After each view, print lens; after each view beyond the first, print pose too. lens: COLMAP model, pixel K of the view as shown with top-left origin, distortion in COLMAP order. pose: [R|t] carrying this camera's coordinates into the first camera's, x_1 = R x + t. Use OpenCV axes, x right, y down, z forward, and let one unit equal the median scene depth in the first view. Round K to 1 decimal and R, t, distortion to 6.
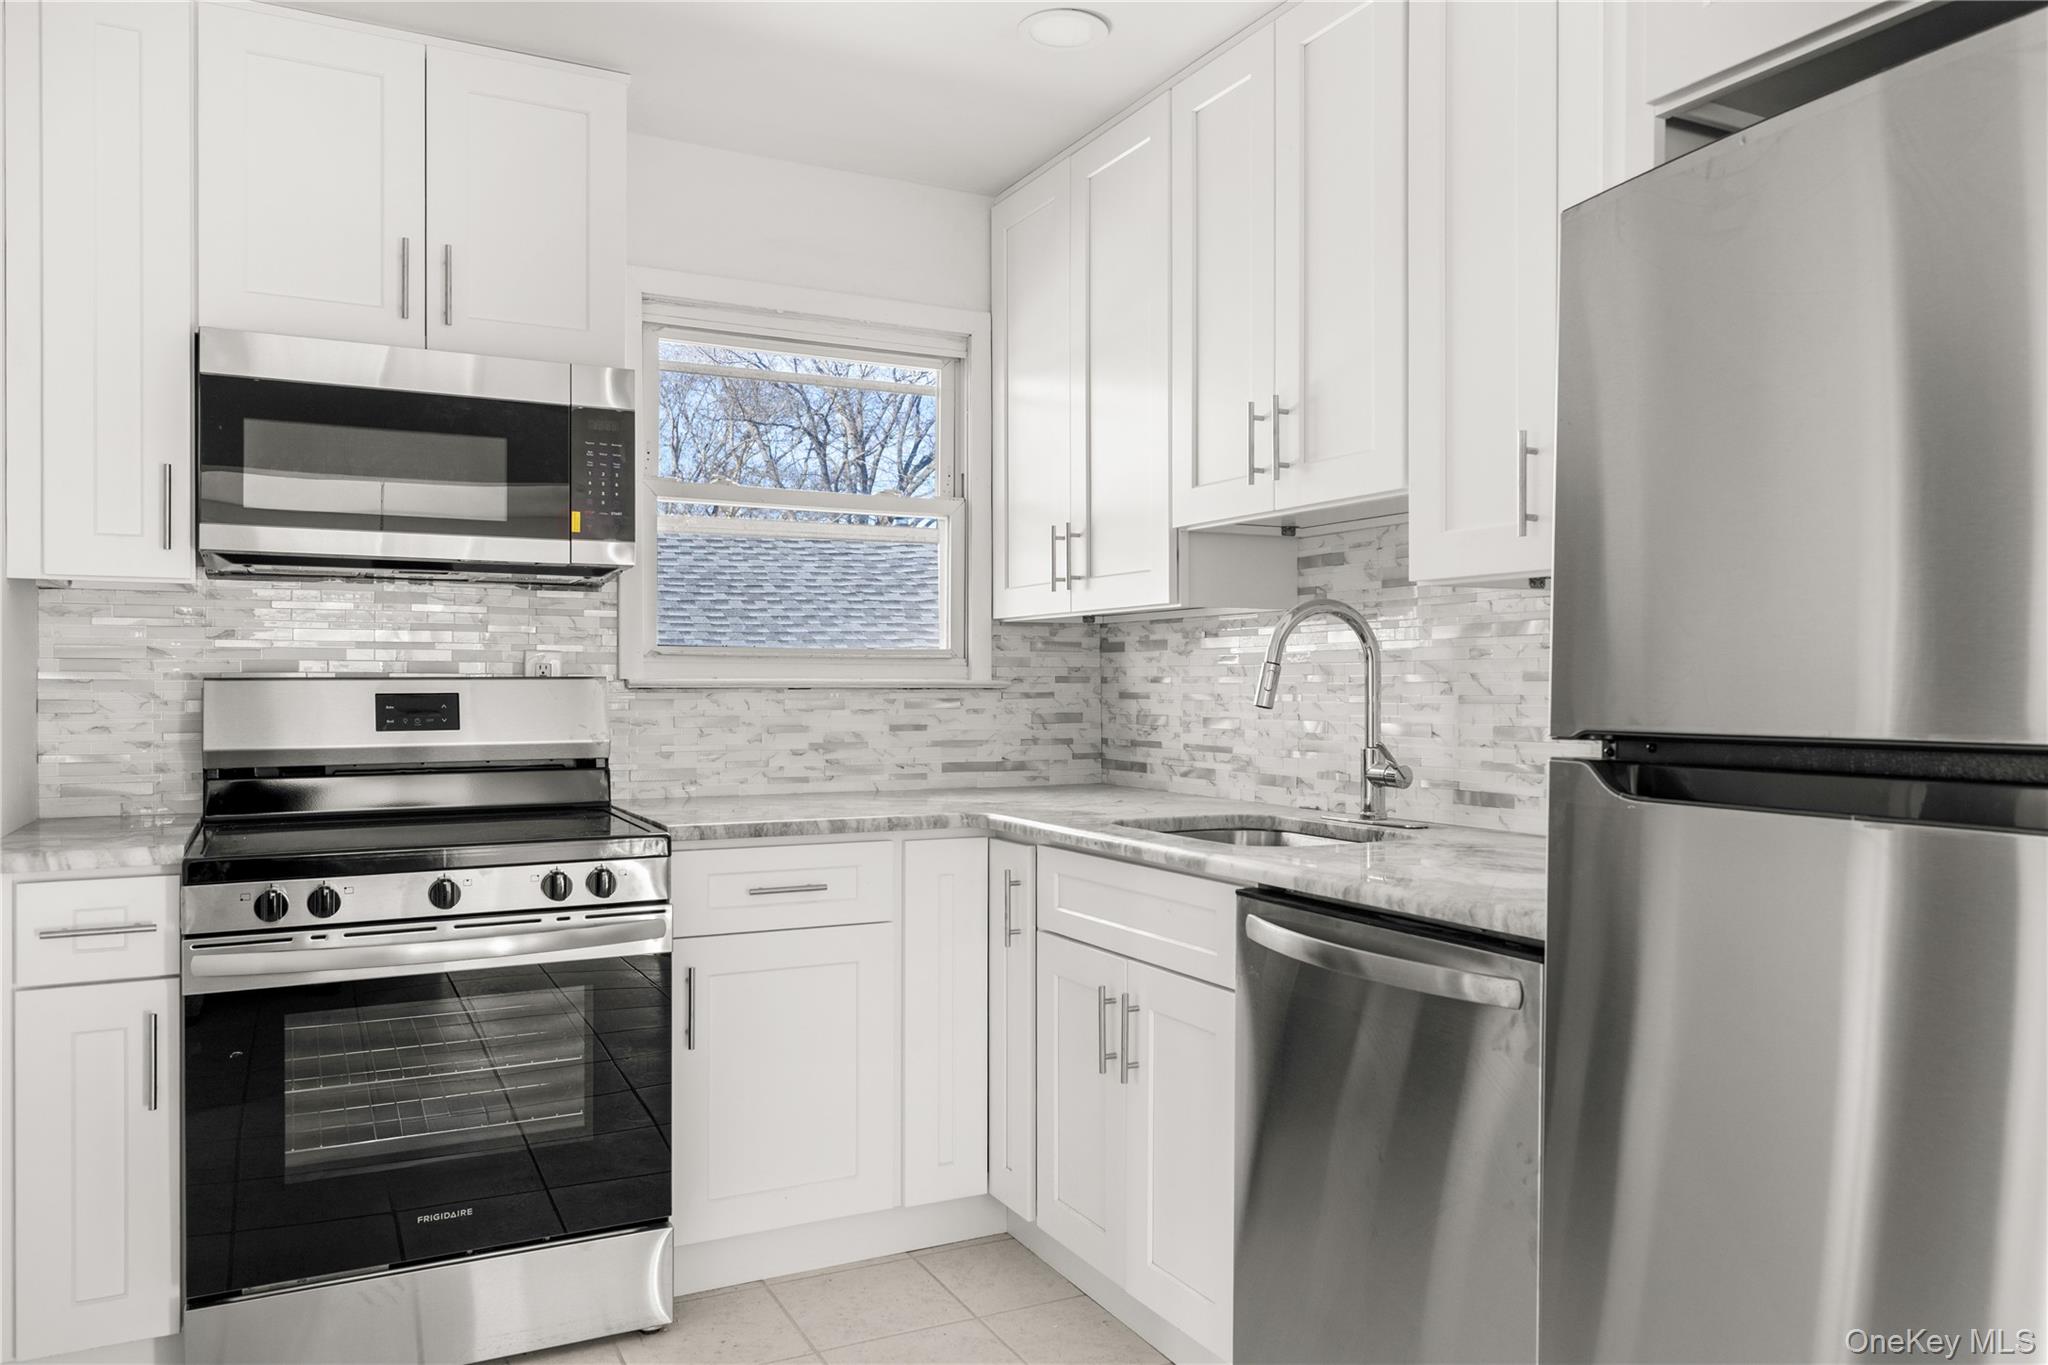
lens RADIAL K [[1432.8, 0, 1024.0], [0, 1432.8, 682.5], [0, 0, 1]] dist [-0.001950, 0.033608]
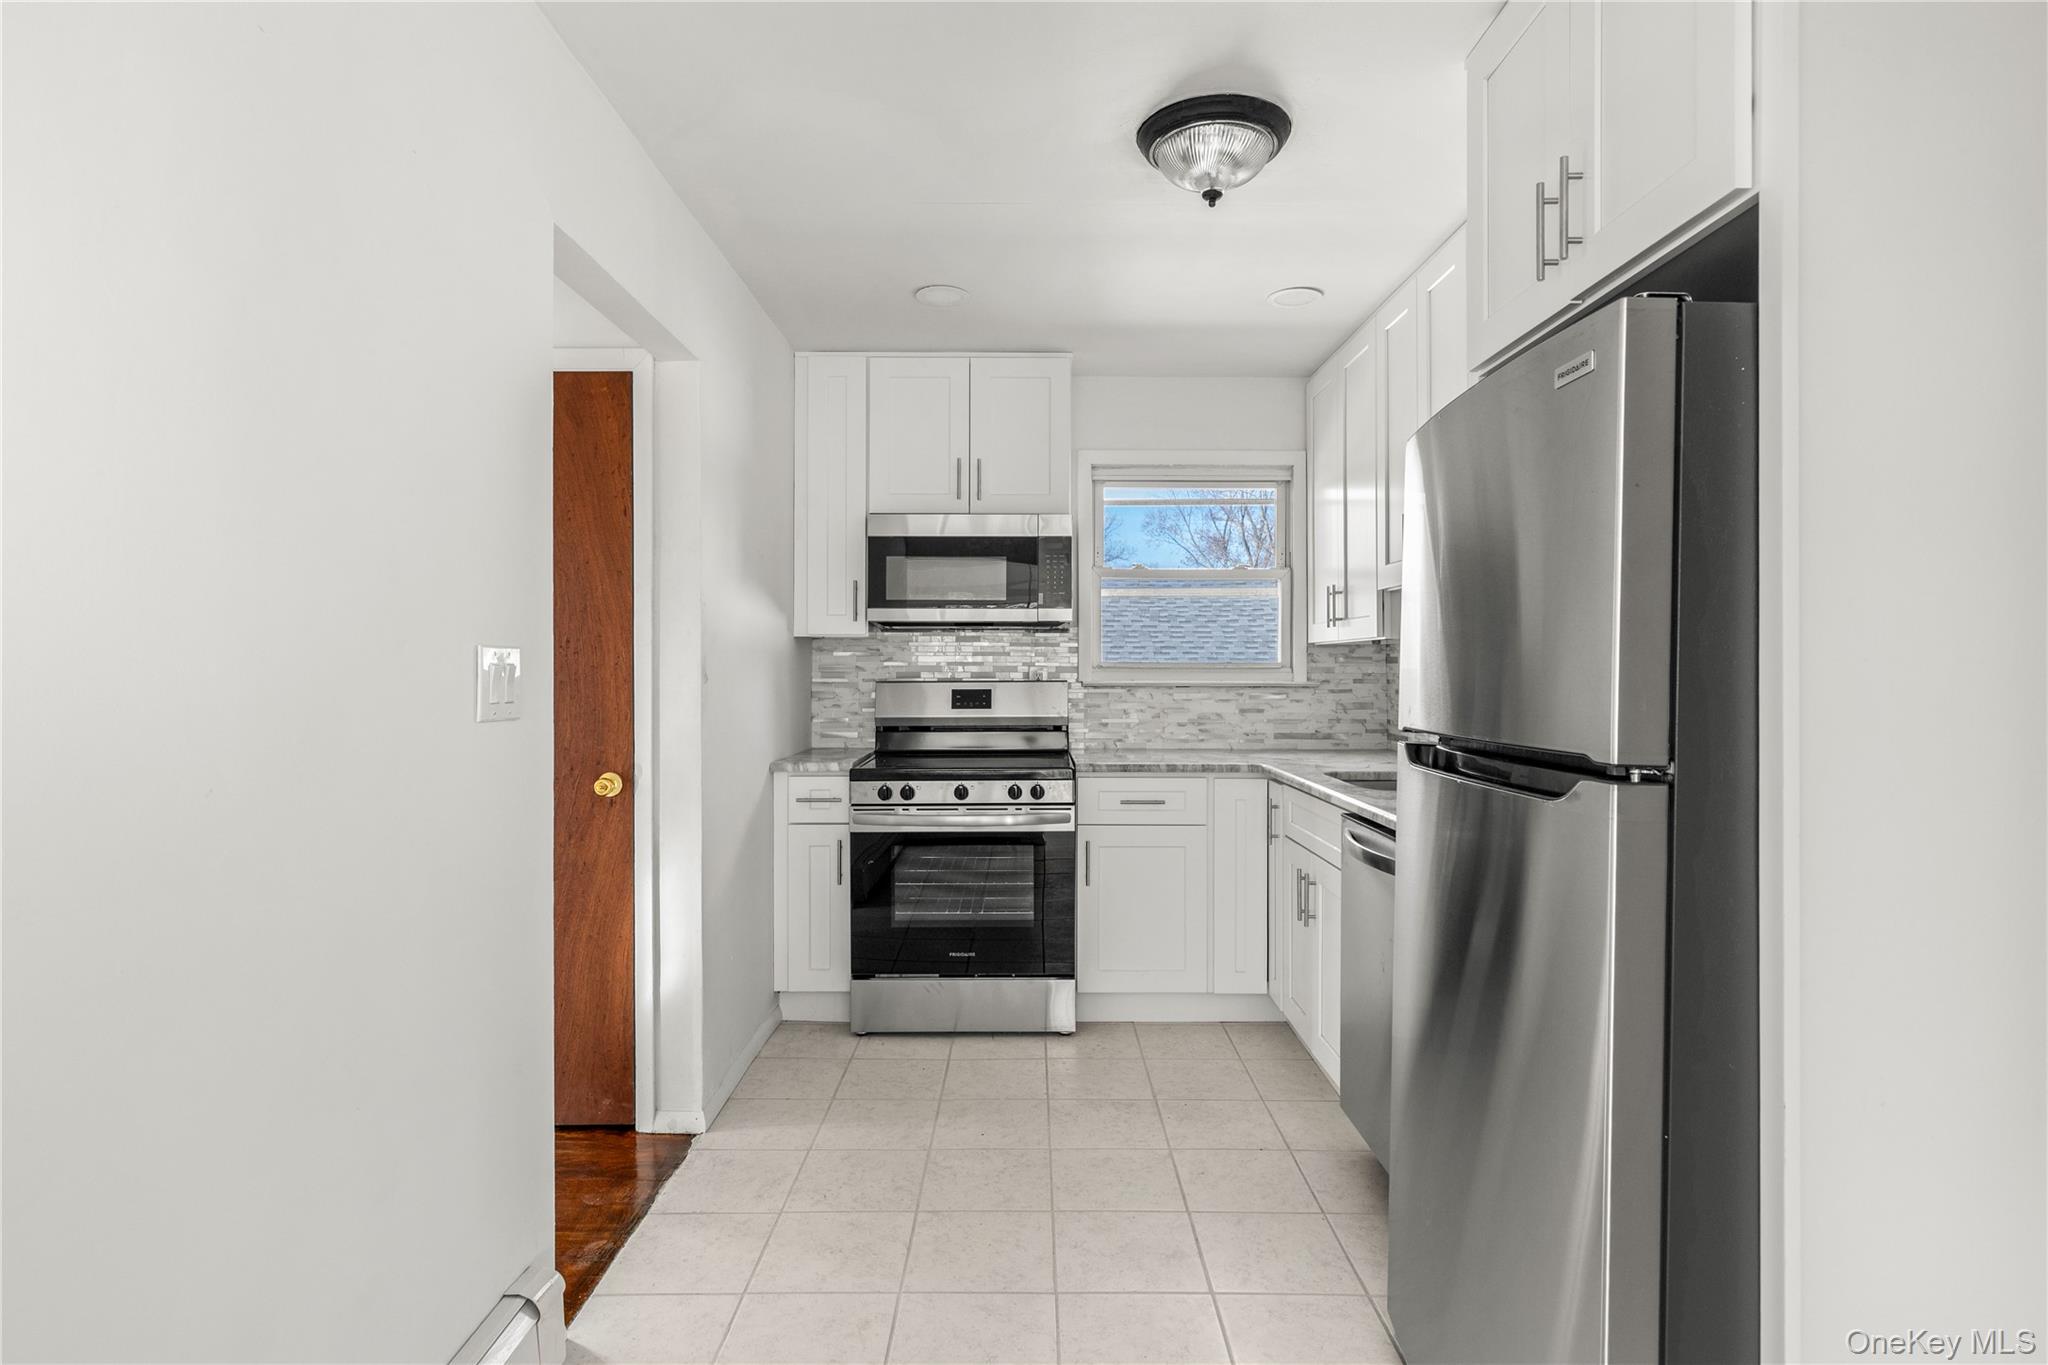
lens RADIAL K [[1035.8, 0, 1028.8], [0, 1035.8, 651.2], [0, 0, 1]] dist [0.001718, 0.000002]
pose [[0.888823, -0.008617, -0.458170, 0.285119], [0.001372, 0.999869, -0.016144, -0.021422], [0.458249, 0.013720, 0.888718, -0.200524]]
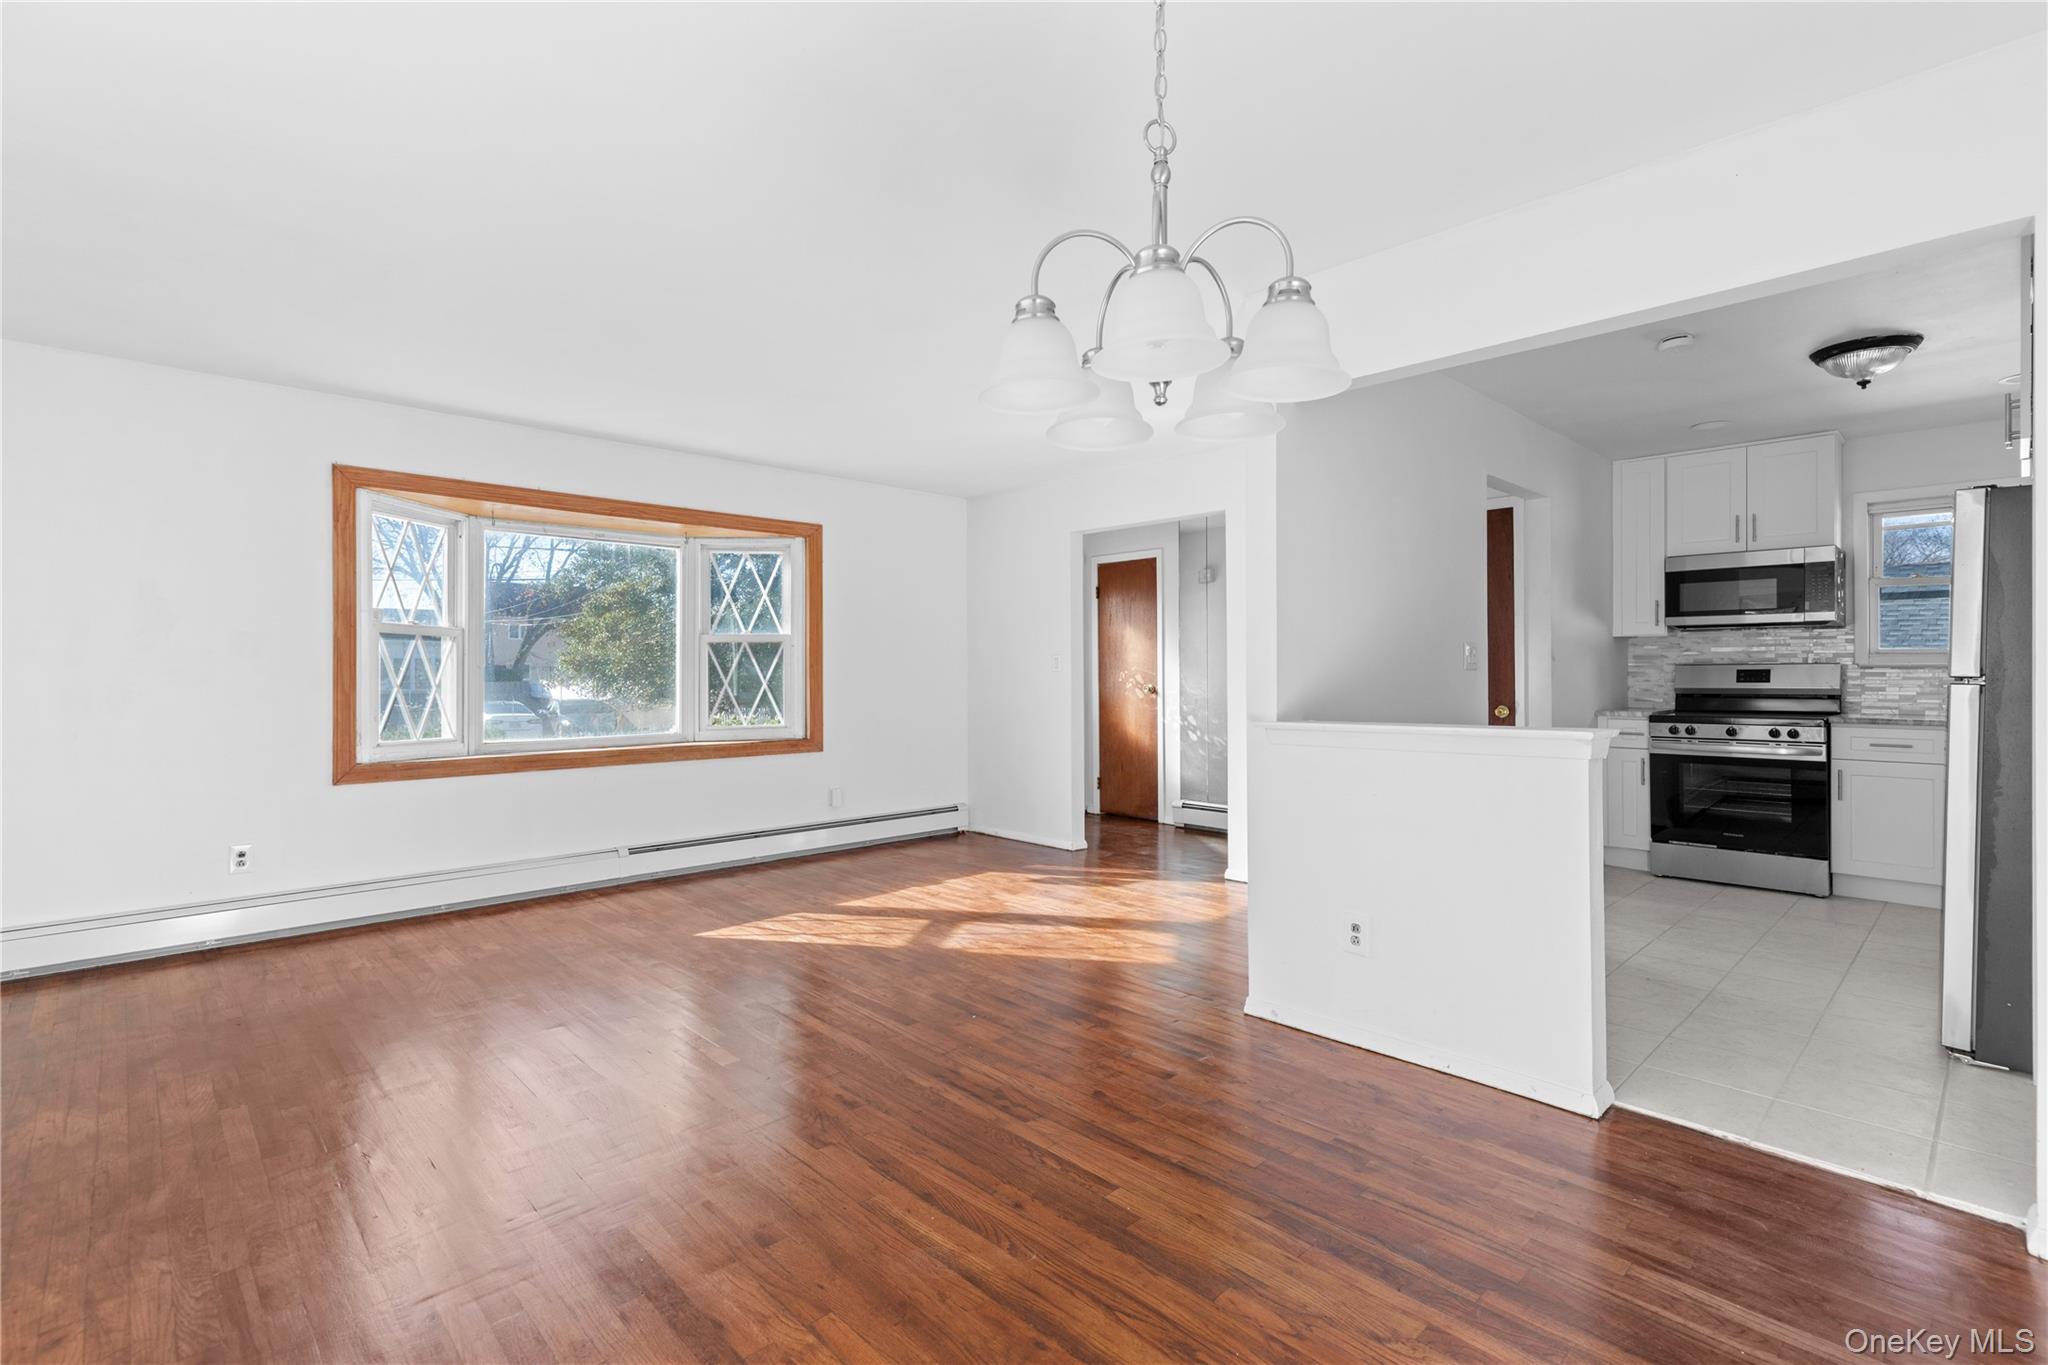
lens RADIAL K [[933.6, 0, 1023.4], [0, 933.6, 673.1], [0, 0, 1]] dist [0.002273, 0.000237]
pose [[0.272691, -0.000704, -0.962101, 0.963146], [0.002130, 0.999998, -0.000128, 0.011979], [0.962099, -0.002014, 0.272692, -0.888278]]
